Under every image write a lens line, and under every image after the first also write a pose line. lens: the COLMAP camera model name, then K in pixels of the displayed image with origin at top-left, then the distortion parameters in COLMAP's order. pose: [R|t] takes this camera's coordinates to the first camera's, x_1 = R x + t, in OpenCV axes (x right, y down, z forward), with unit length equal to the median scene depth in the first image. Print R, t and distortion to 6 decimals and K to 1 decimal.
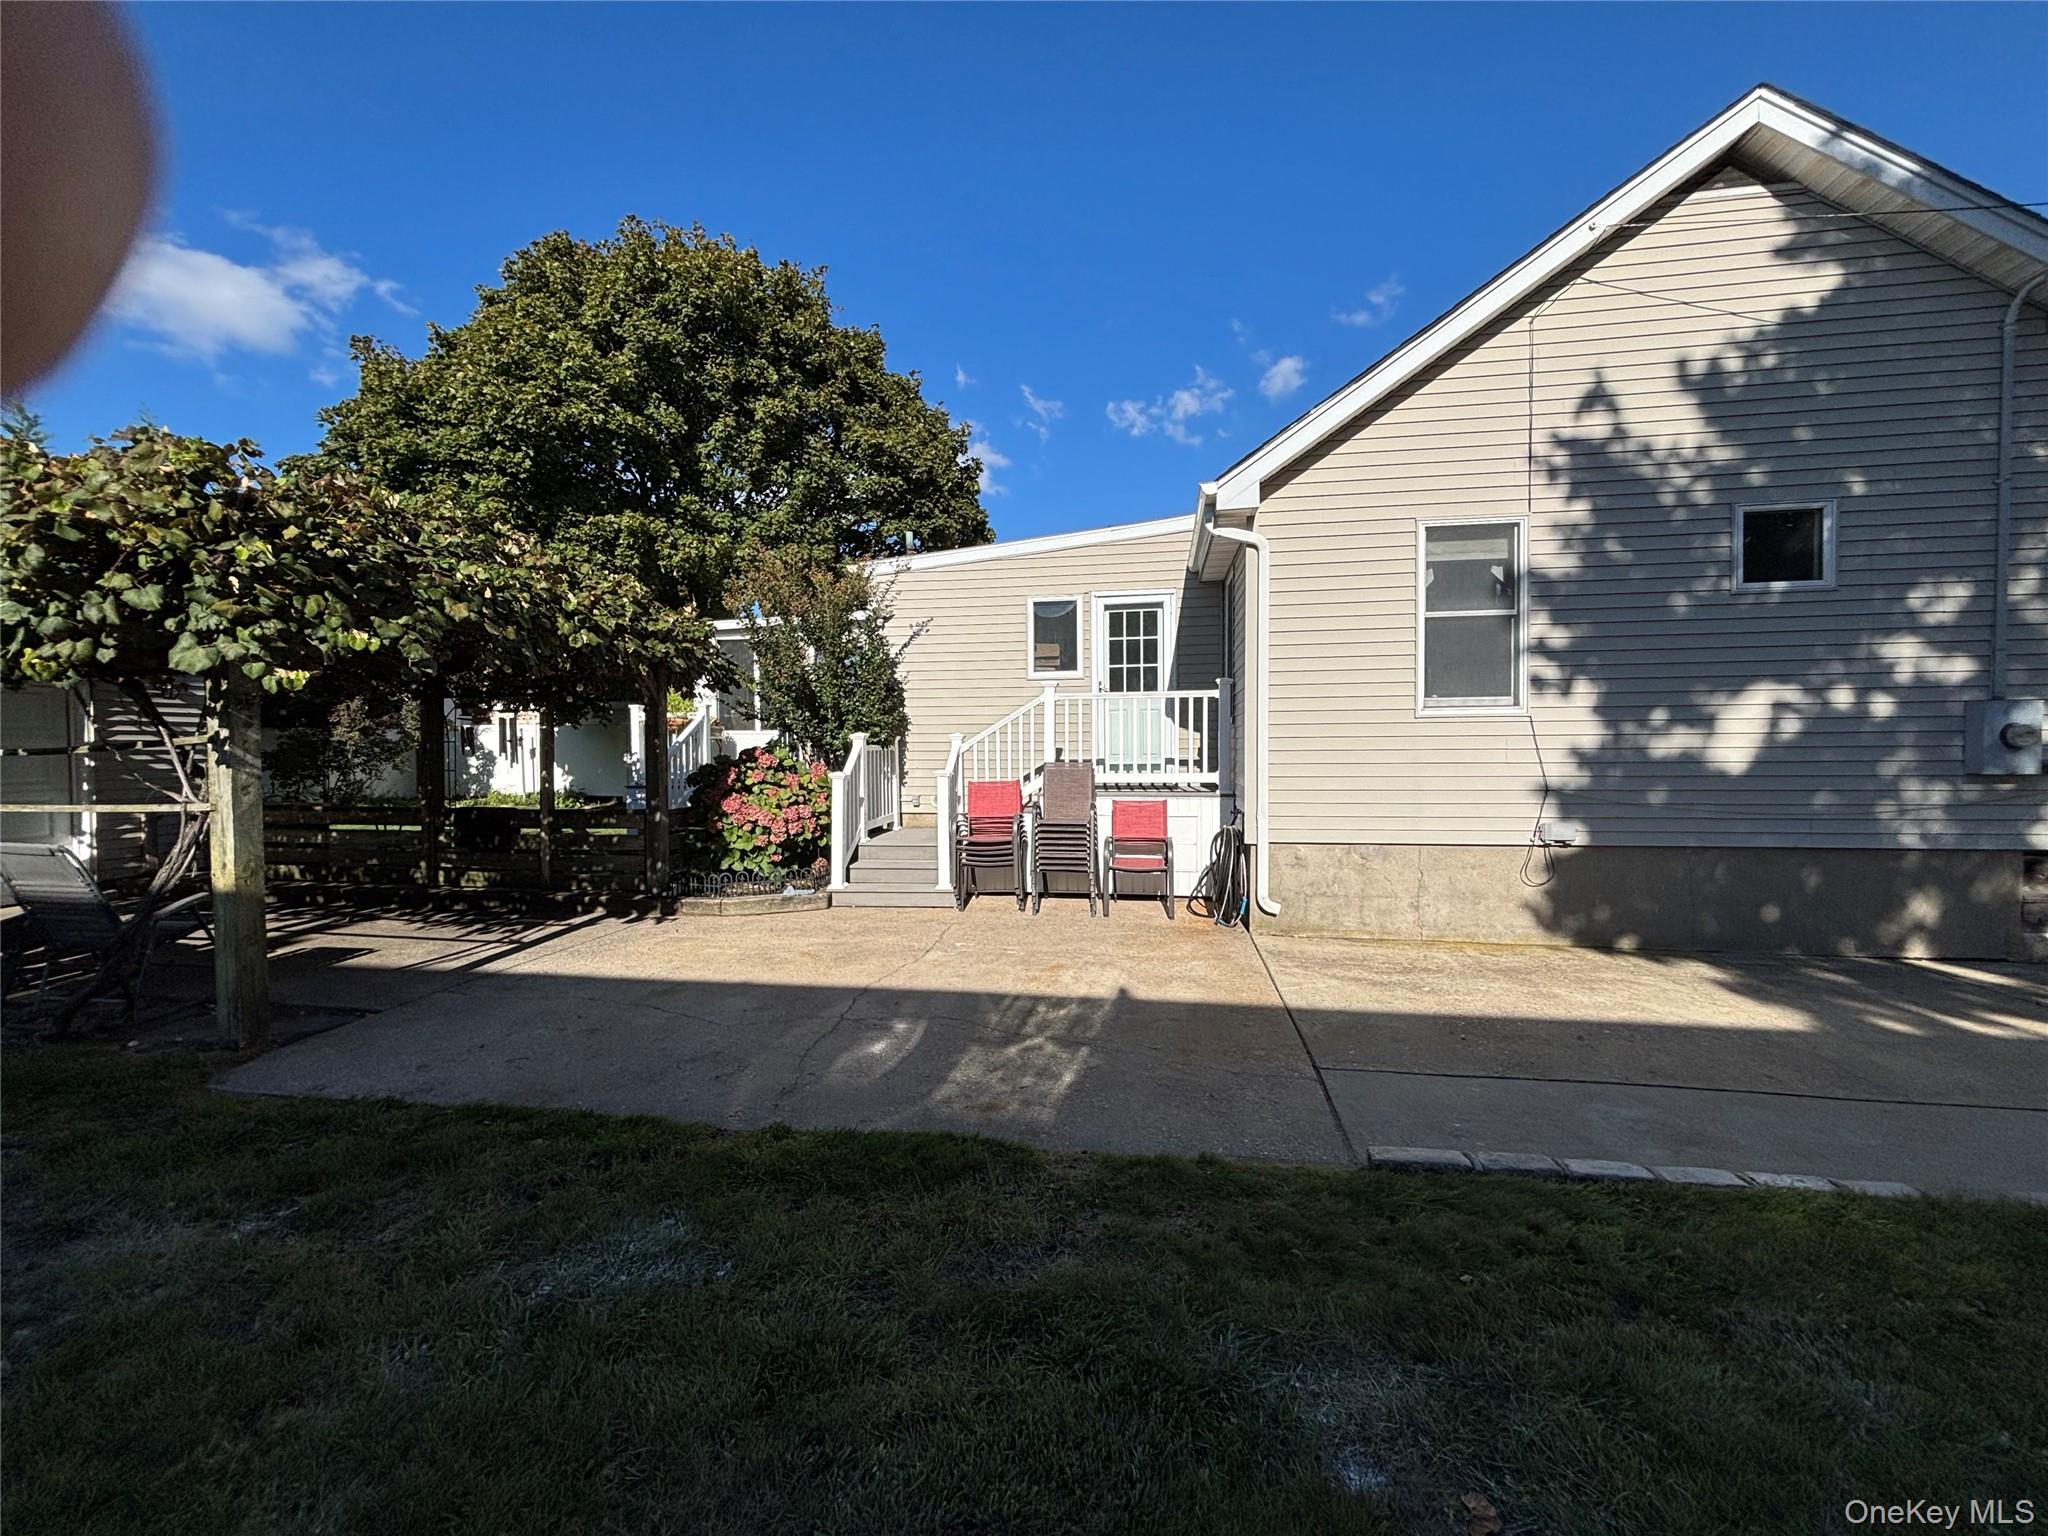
lens RADIAL K [[820.0, 0, 1023.2], [0, 820.0, 764.3], [0, 0, 1]] dist [-0.001840, -0.000690]
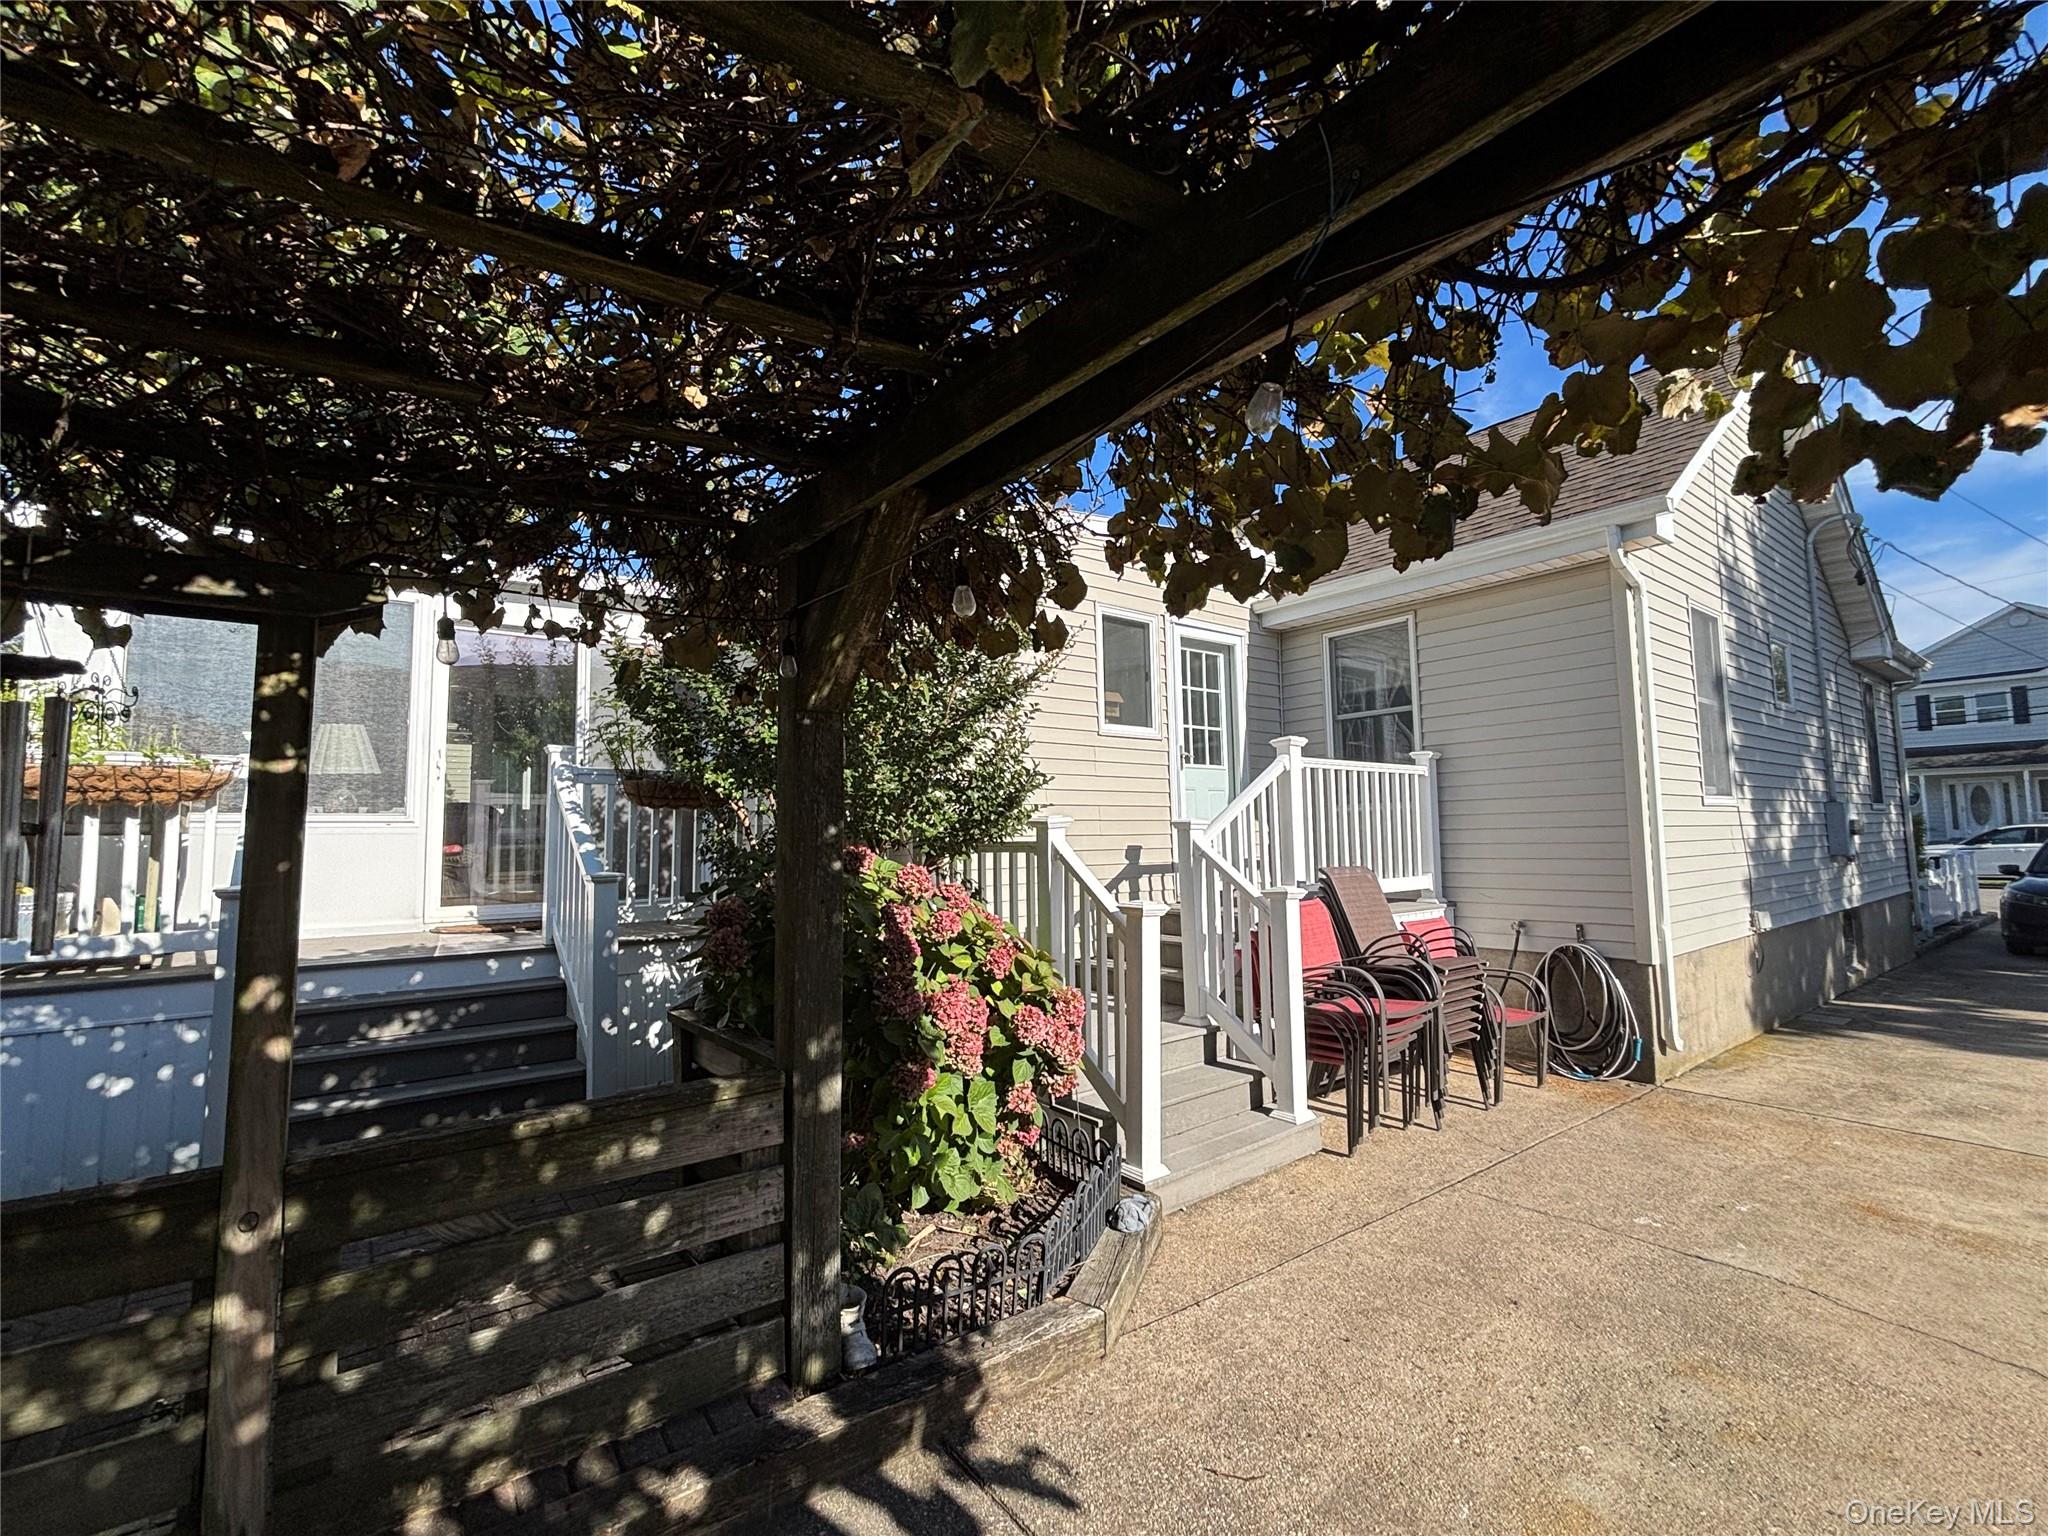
lens RADIAL K [[897.8, 0, 1026.6], [0, 897.8, 765.8], [0, 0, 1]] dist [-0.000485, -0.000101]
pose [[0.672637, 0.057707, 0.737719, -0.608512], [0.025598, 0.994543, -0.101137, -0.018439], [-0.739529, 0.086913, 0.667490, 0.687376]]
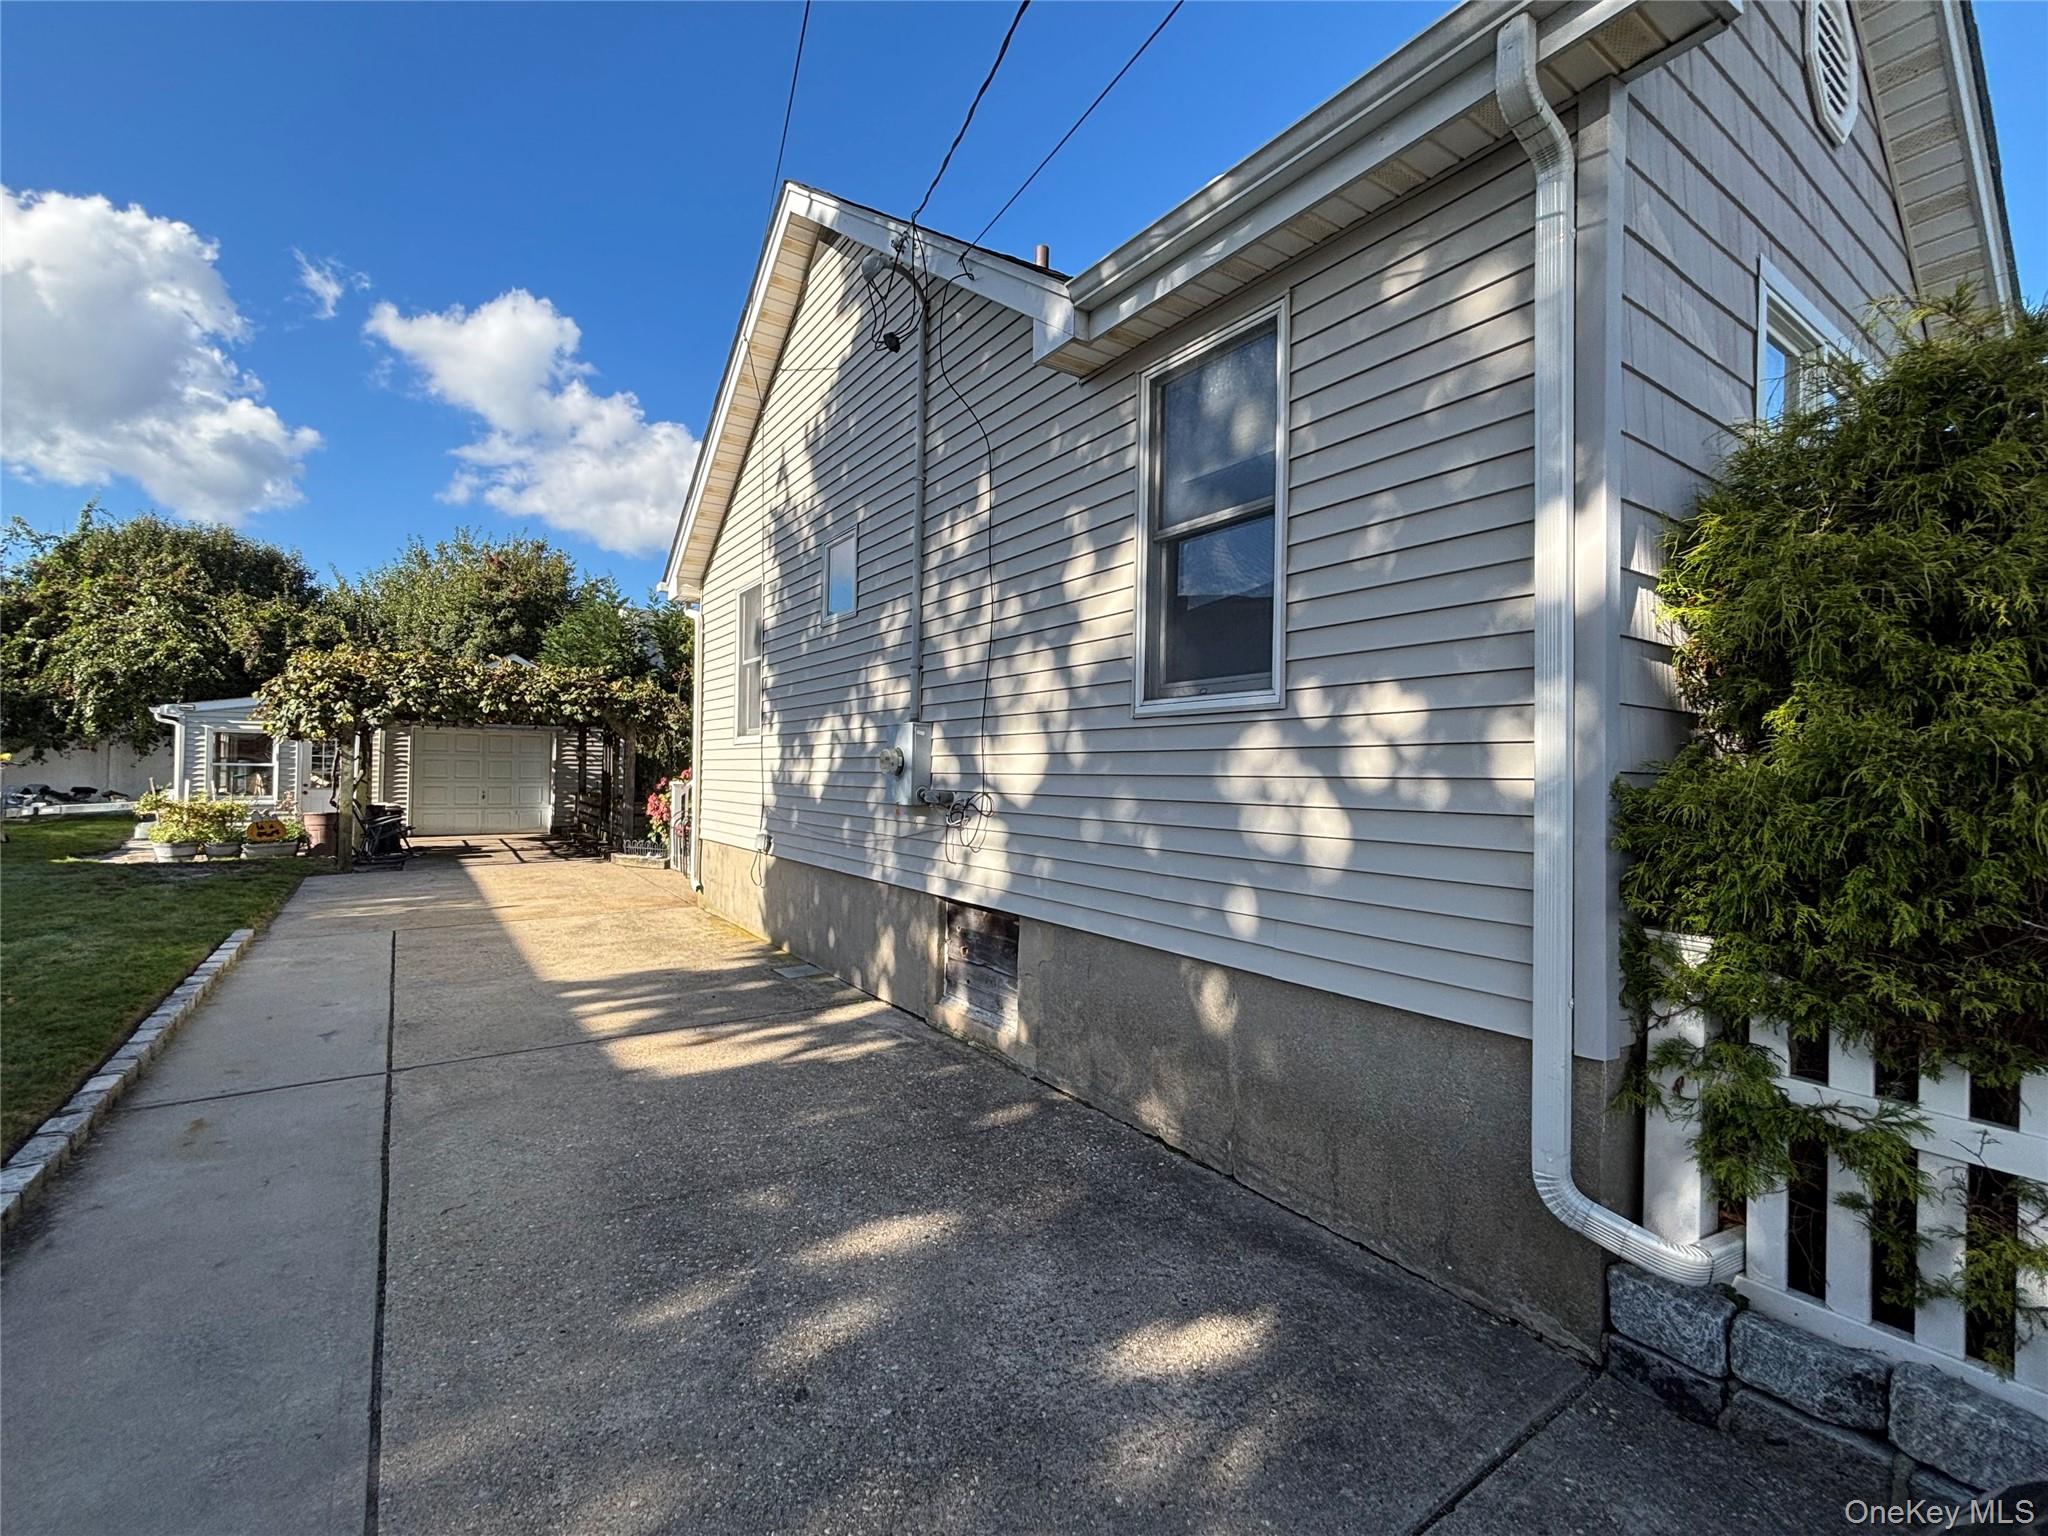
lens RADIAL K [[884.8, 0, 1019.3], [0, 884.8, 761.8], [0, 0, 1]] dist [0.000877, 0.000442]
pose [[0.692264, 0.011140, -0.721559, 1.393941], [-0.038244, 0.999042, -0.021268, -0.017046], [0.720631, 0.042318, 0.692027, 0.295858]]
